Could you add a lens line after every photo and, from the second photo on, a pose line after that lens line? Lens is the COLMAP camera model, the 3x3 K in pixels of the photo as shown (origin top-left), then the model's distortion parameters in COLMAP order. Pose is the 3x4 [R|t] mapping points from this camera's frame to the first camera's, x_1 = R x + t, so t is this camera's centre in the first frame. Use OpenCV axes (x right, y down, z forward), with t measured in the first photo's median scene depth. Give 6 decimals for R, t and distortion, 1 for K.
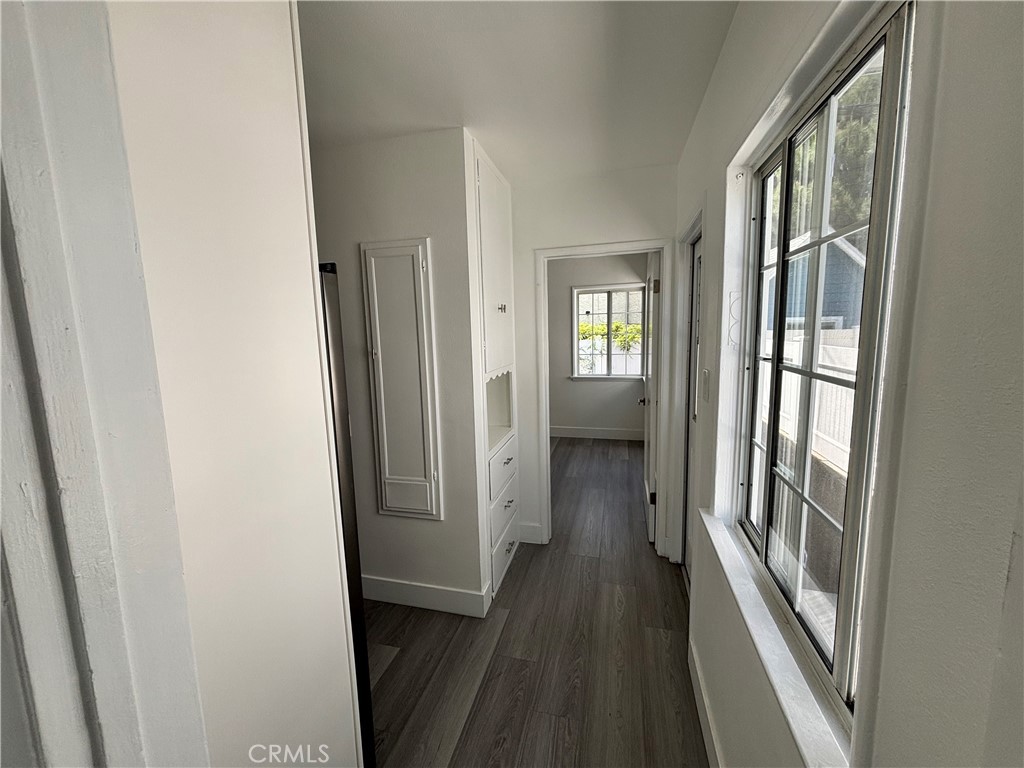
lens RADIAL K [[409.7, 0, 512.0], [0, 409.7, 384.0], [0, 0, 1]] dist [0.031064, -0.000143]
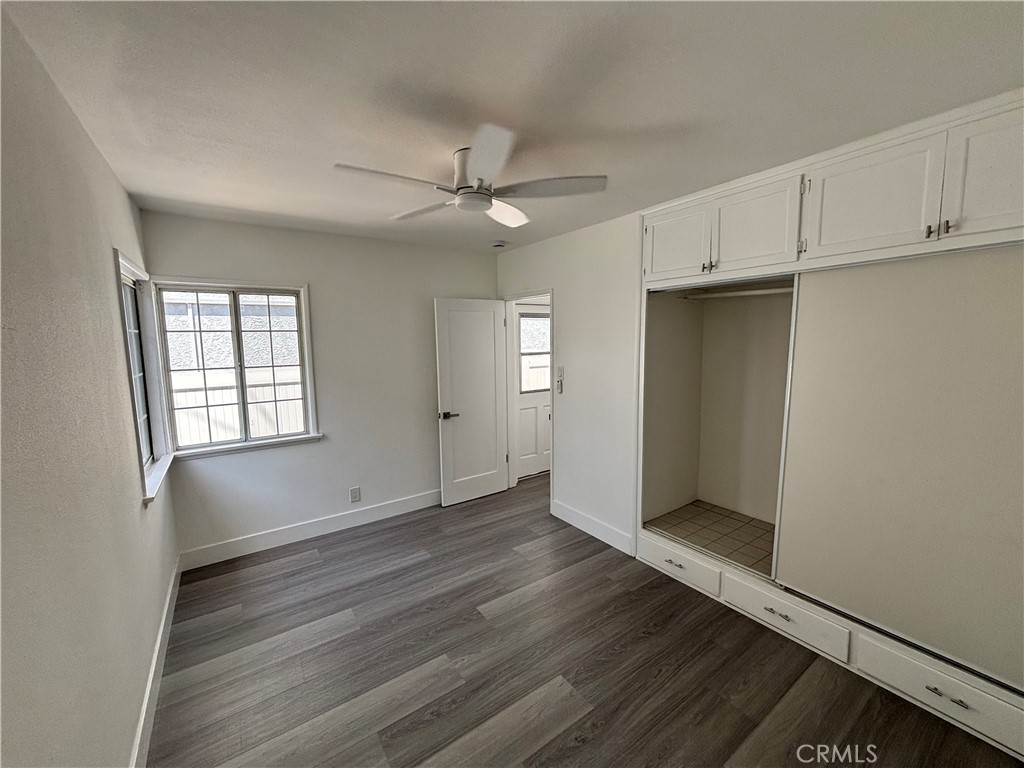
lens RADIAL K [[411.4, 0, 512.0], [0, 411.4, 384.0], [0, 0, 1]] dist [0.000309, -0.000721]
pose [[-0.762494, -0.033199, 0.646143, -0.427034], [0.118996, 0.974450, 0.190491, -0.189269], [-0.635958, 0.222137, -0.739062, 1.334485]]
